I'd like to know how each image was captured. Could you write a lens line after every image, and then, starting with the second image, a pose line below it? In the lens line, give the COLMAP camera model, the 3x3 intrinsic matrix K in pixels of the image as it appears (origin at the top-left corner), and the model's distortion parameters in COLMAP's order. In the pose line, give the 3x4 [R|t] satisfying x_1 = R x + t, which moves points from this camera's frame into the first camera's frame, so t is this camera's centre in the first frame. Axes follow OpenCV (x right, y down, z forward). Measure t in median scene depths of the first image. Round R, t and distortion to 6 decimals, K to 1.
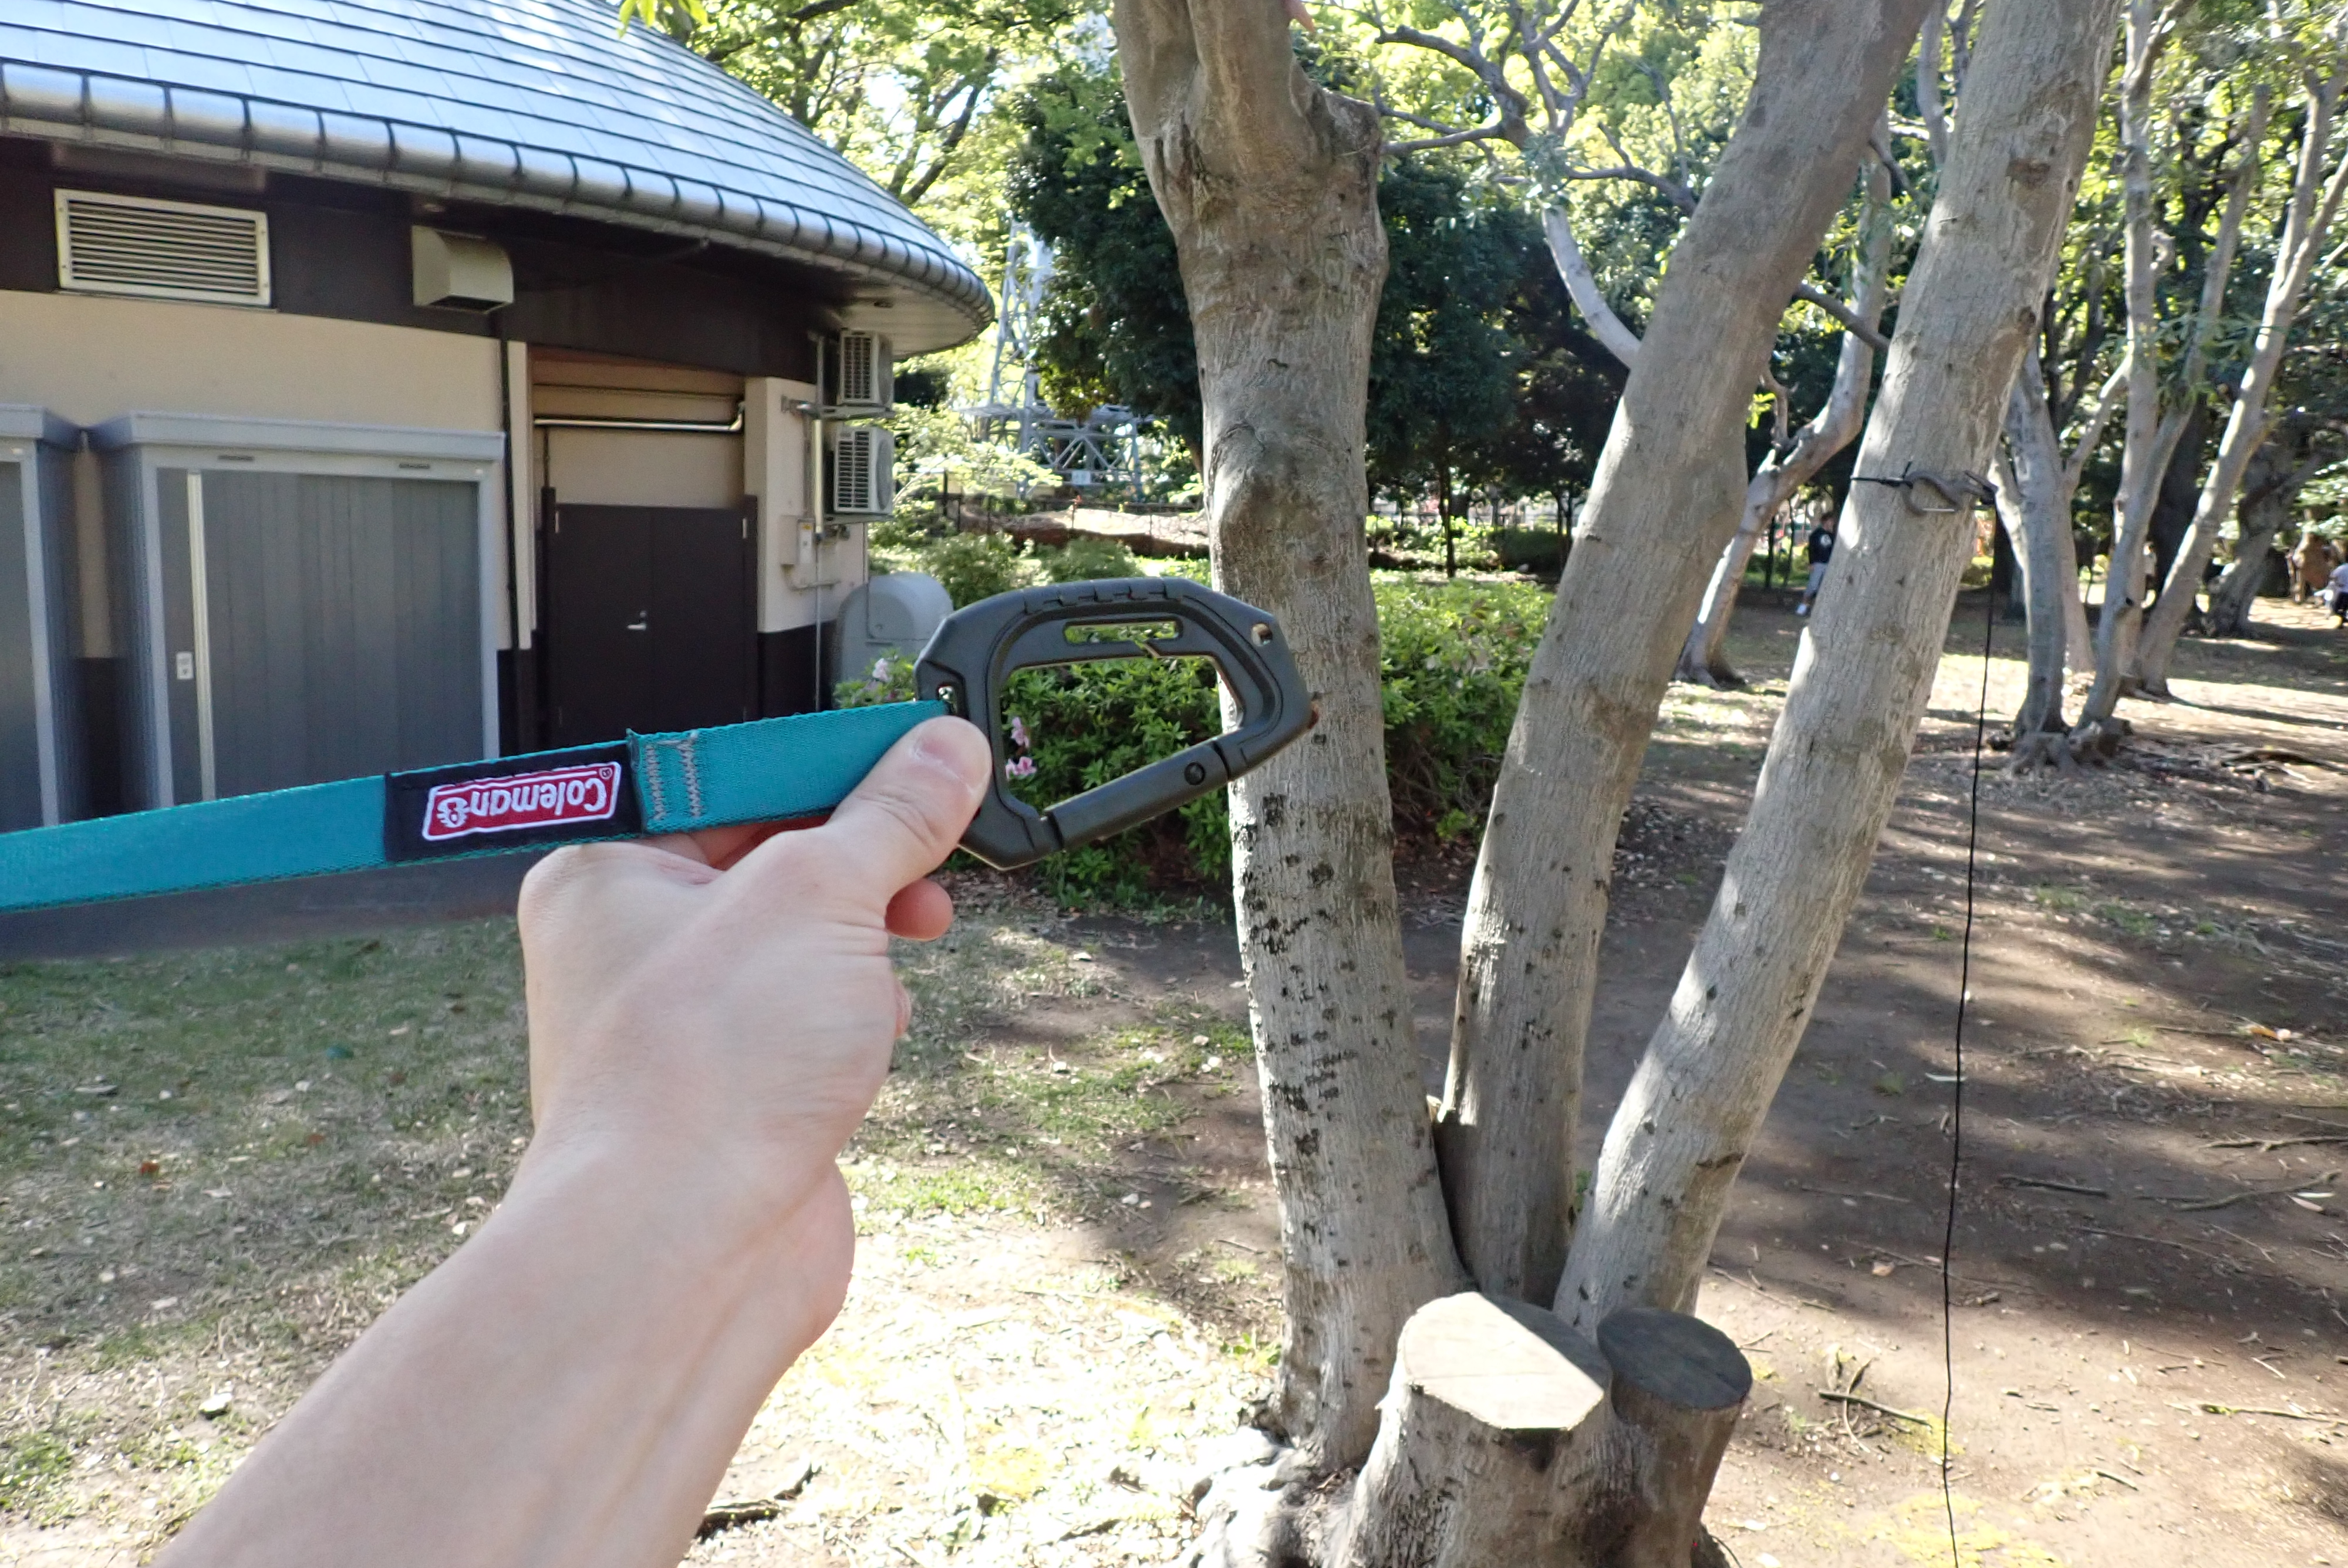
lens RADIAL K [[1743.0, 0, 1174.9], [0, 1743.0, 783.4], [0, 0, 1]] dist [0.007344, -0.009793]
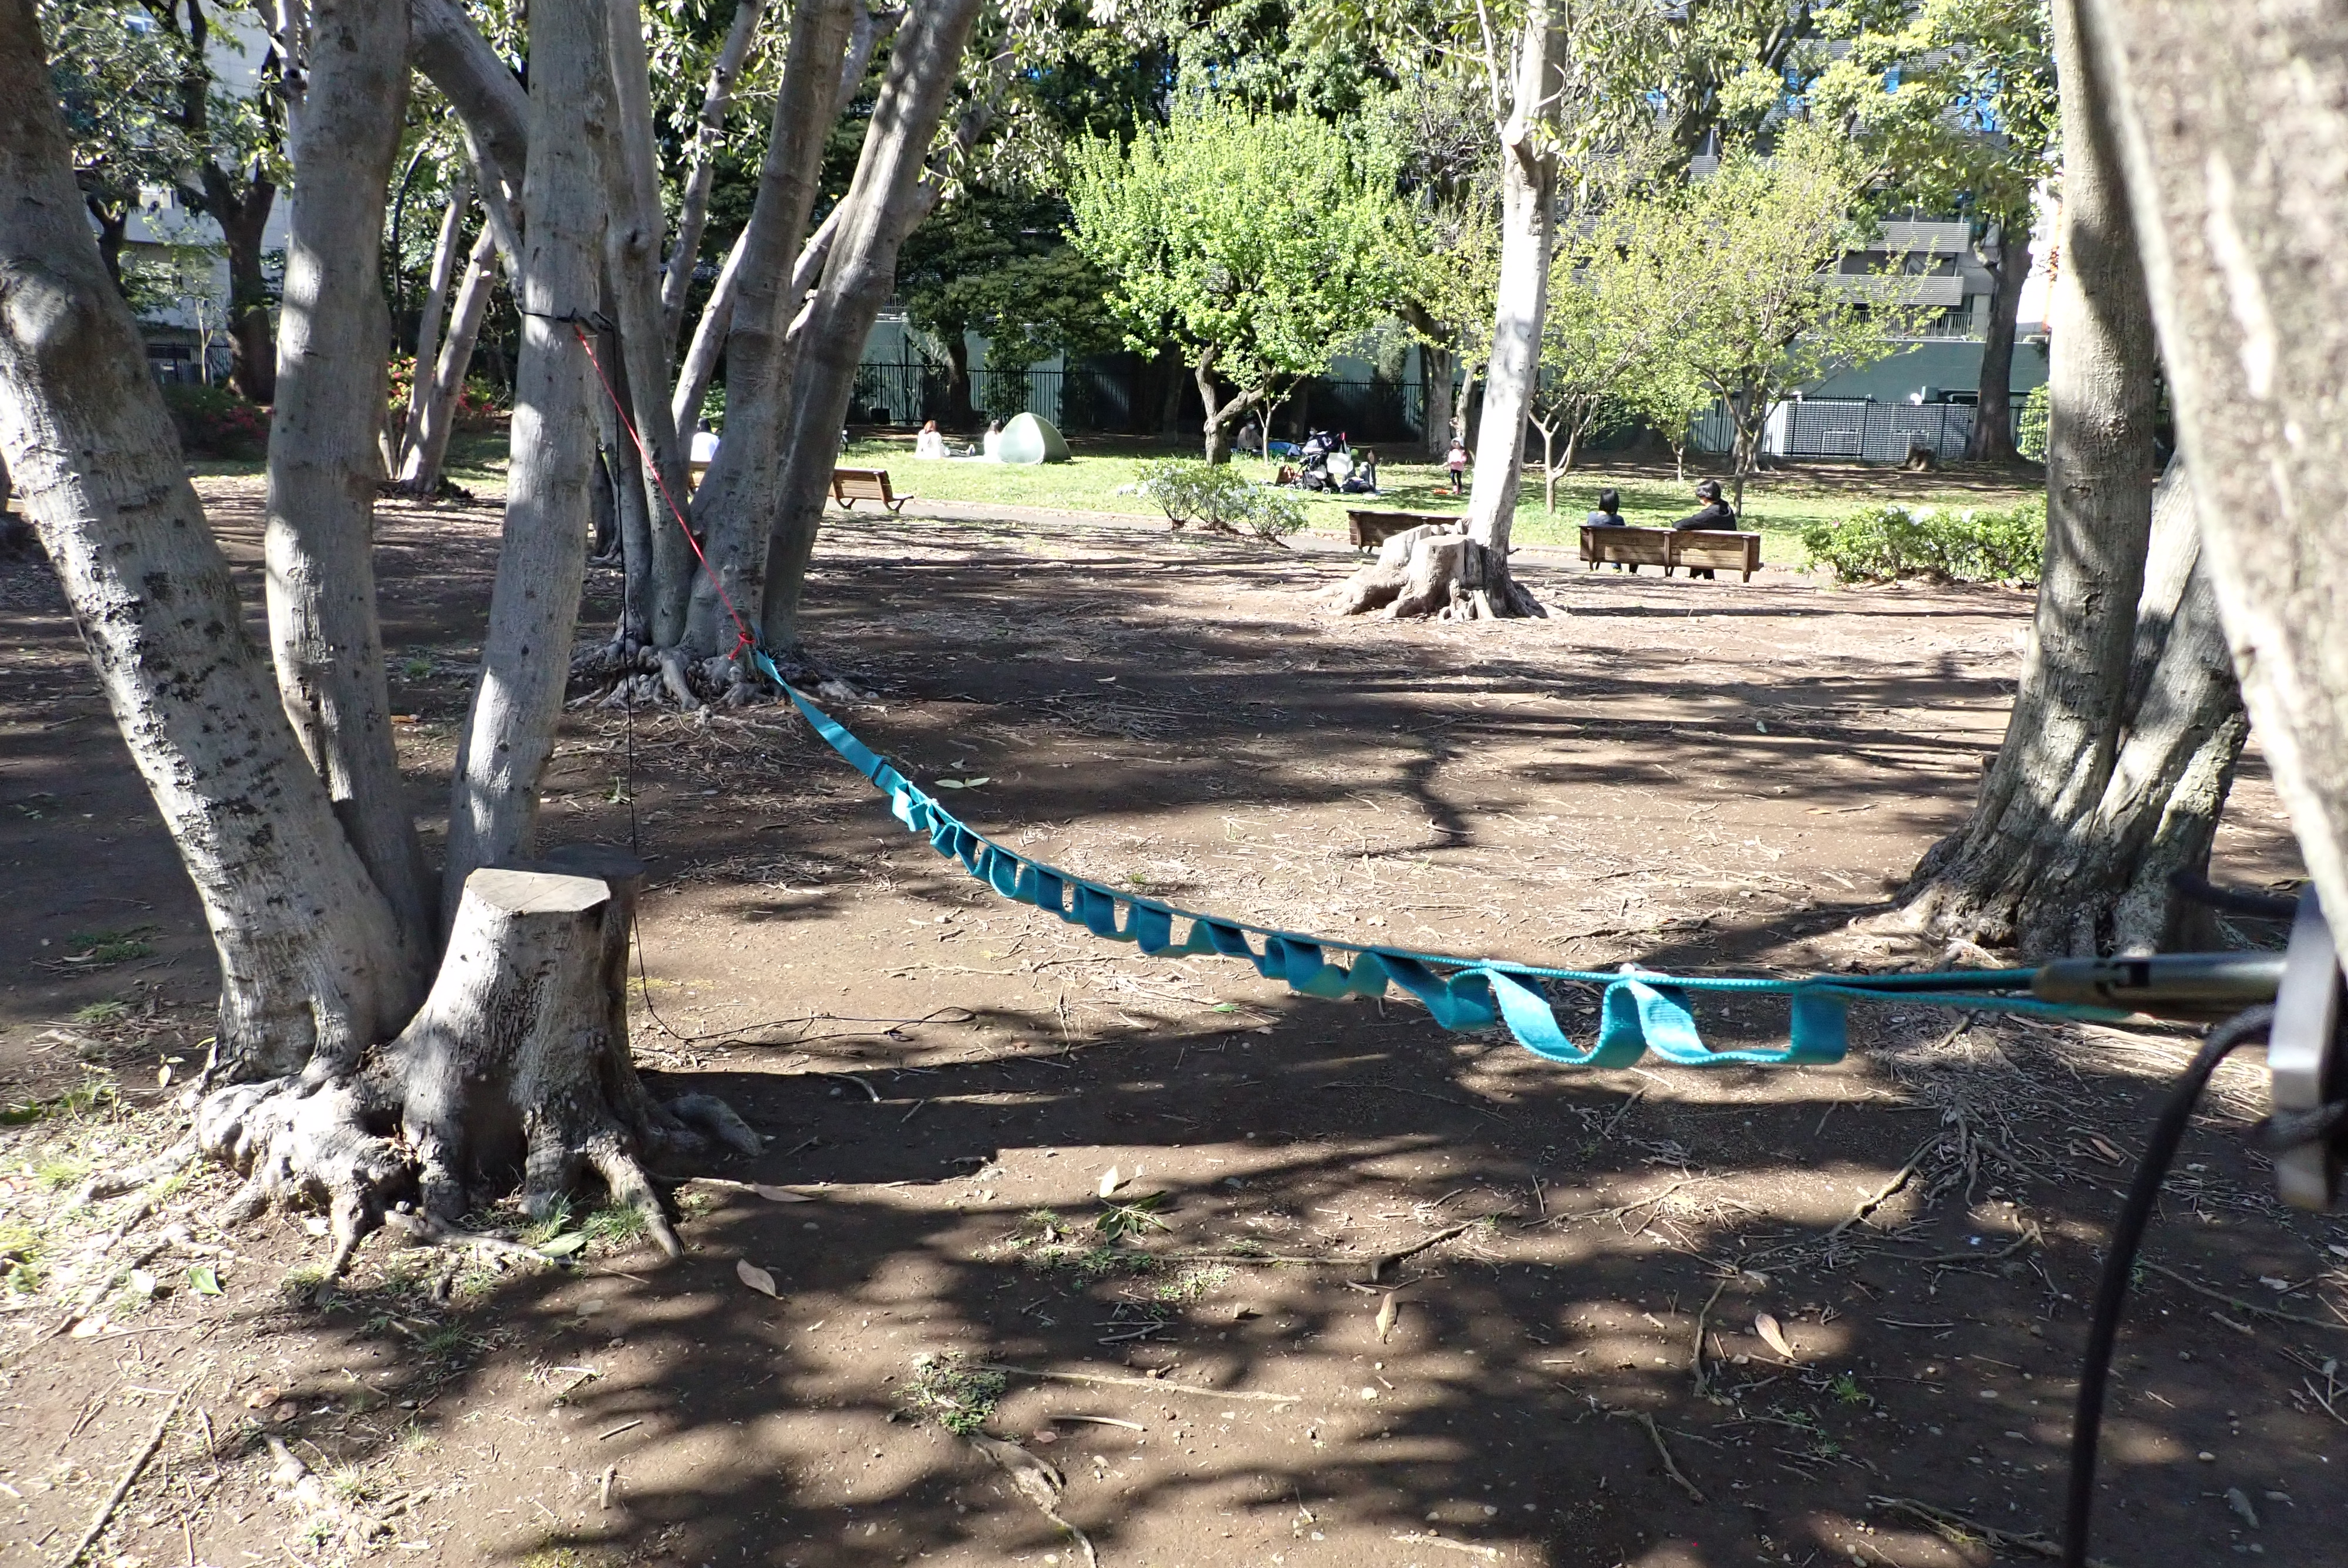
lens RADIAL K [[1743.0, 0, 1177.2], [0, 1743.0, 787.6], [0, 0, 1]] dist [0.007344, -0.009793]
pose [[0.367629, -0.242209, 0.897877, -0.502036], [0.134781, 0.969171, 0.206256, -0.002157], [-0.920154, 0.045191, 0.388941, -0.076040]]
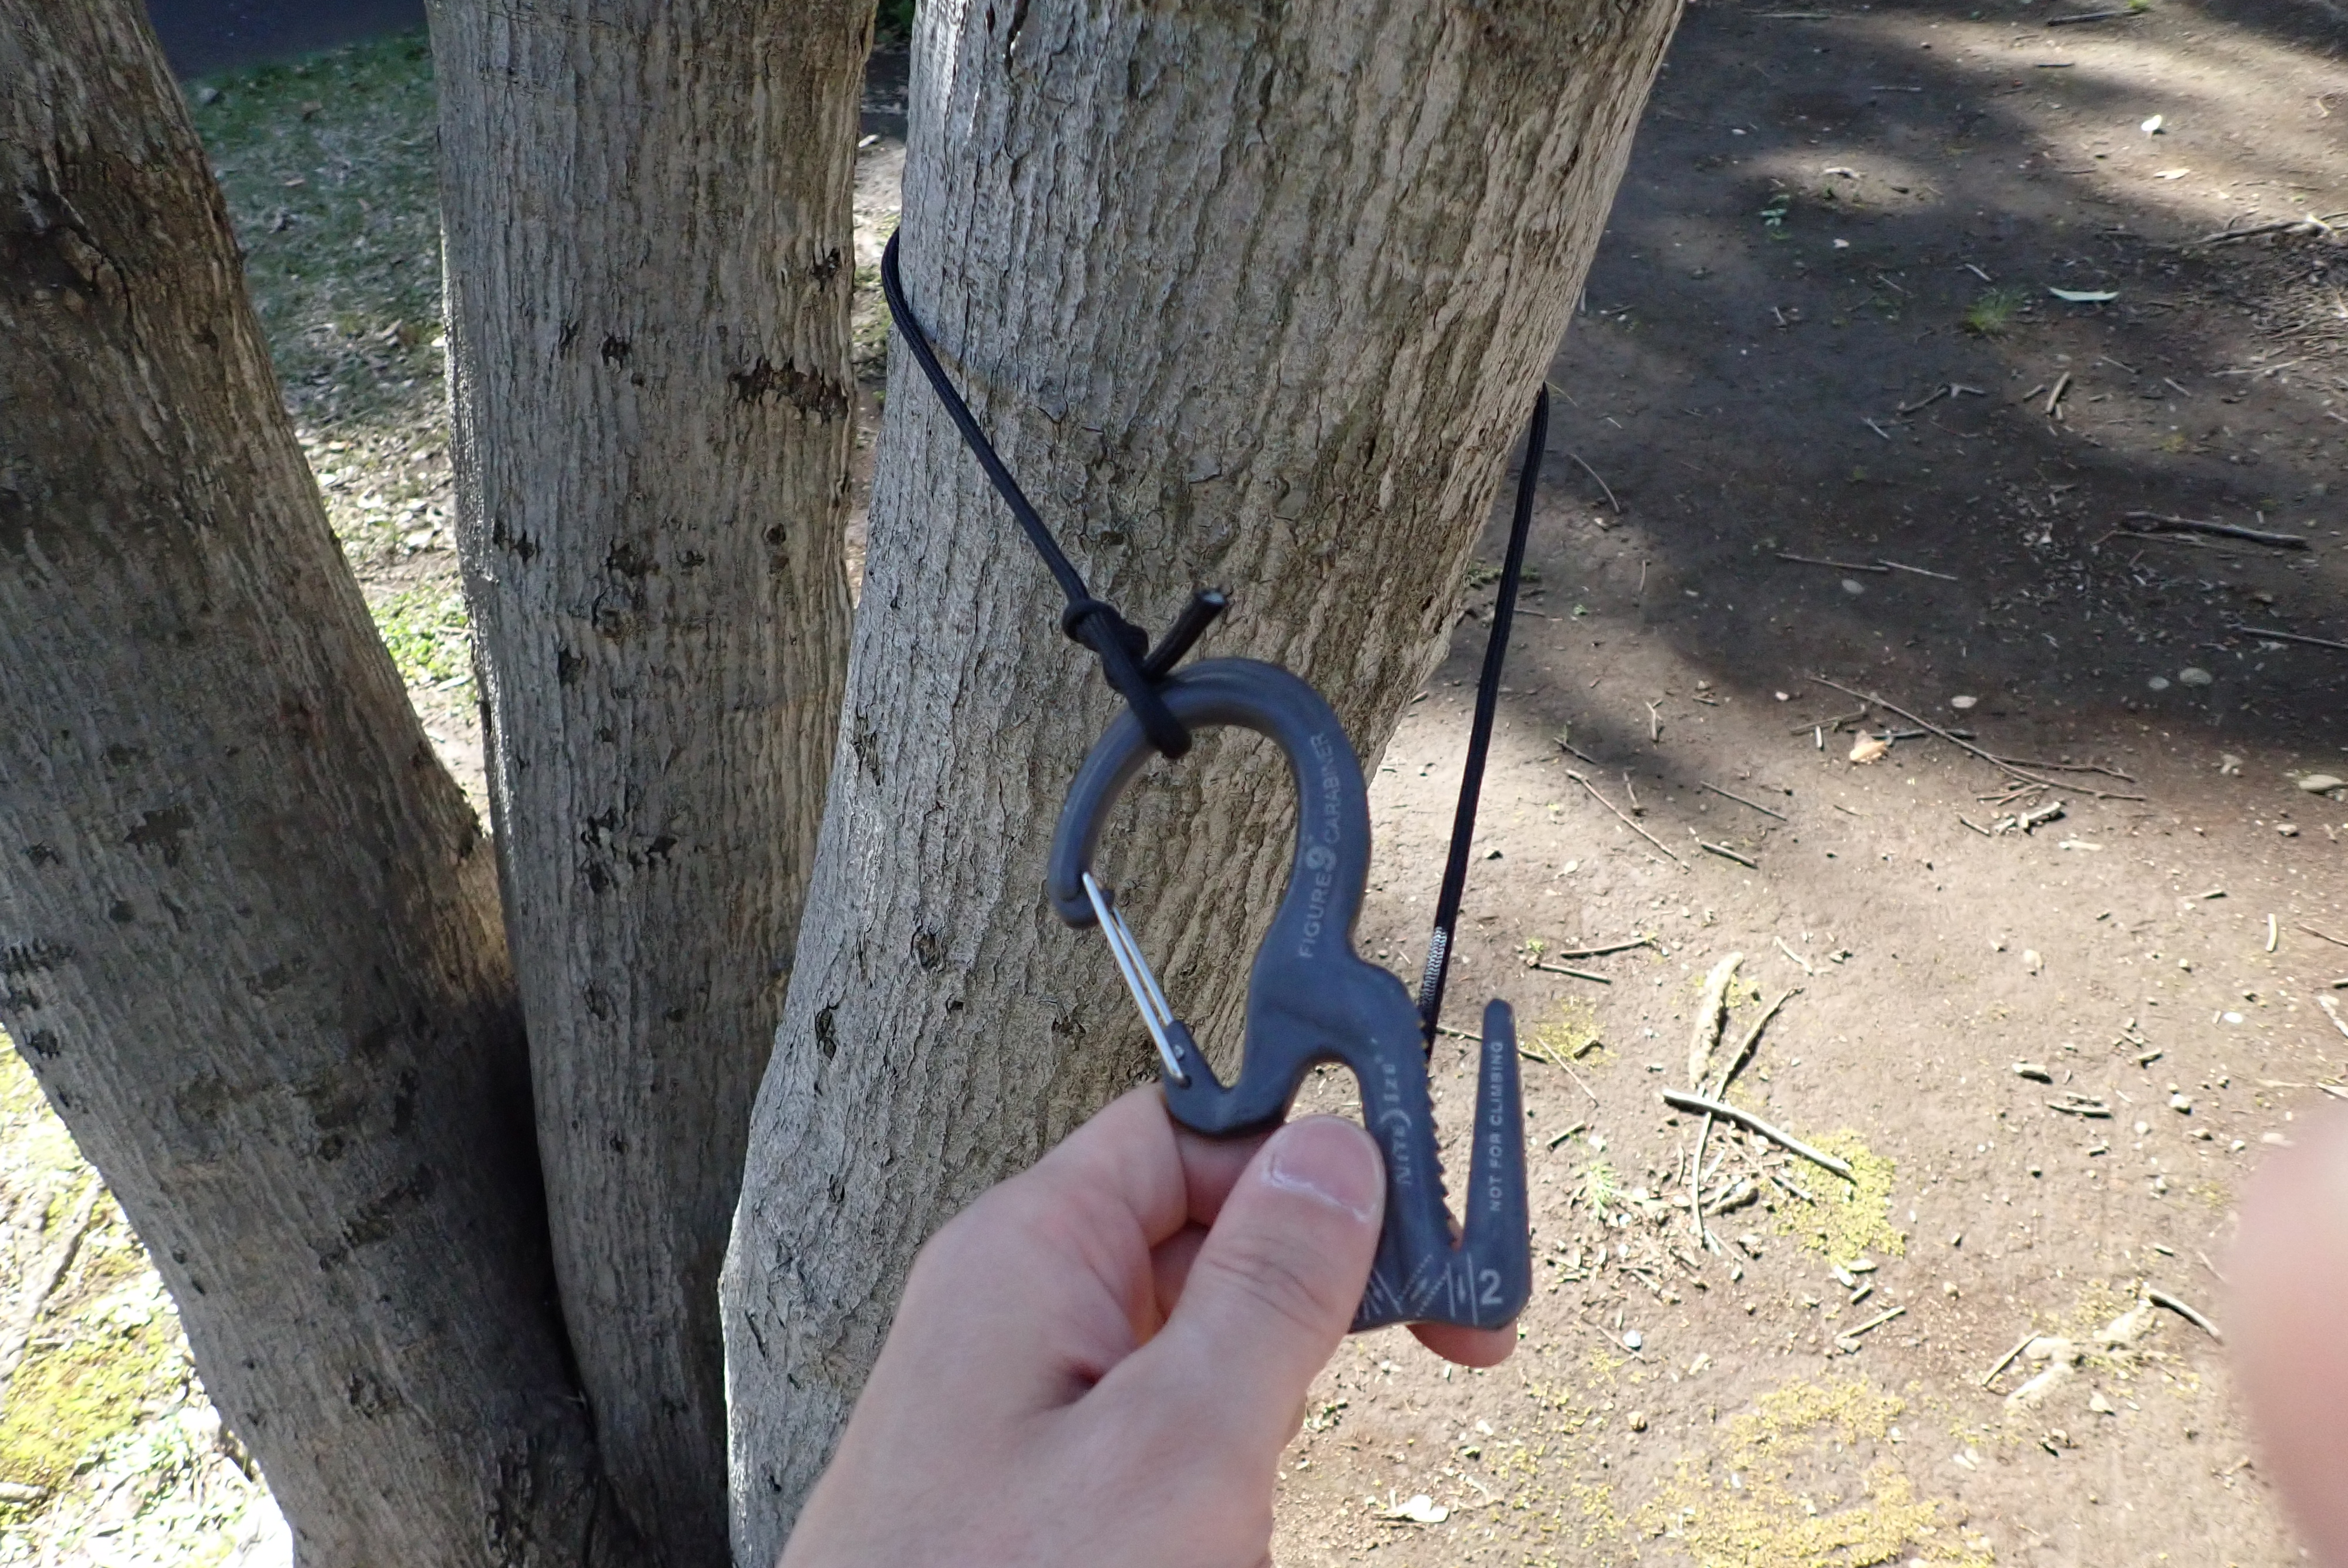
lens RADIAL K [[1743.0, 0, 1167.2], [0, 1743.0, 788.6], [0, 0, 1]] dist [0.007344, -0.009793]
pose [[0.995903, -0.027585, -0.086114, 0.208426], [0.066969, 0.864920, 0.497421, -0.015181], [0.060761, -0.501150, 0.863224, 0.446756]]
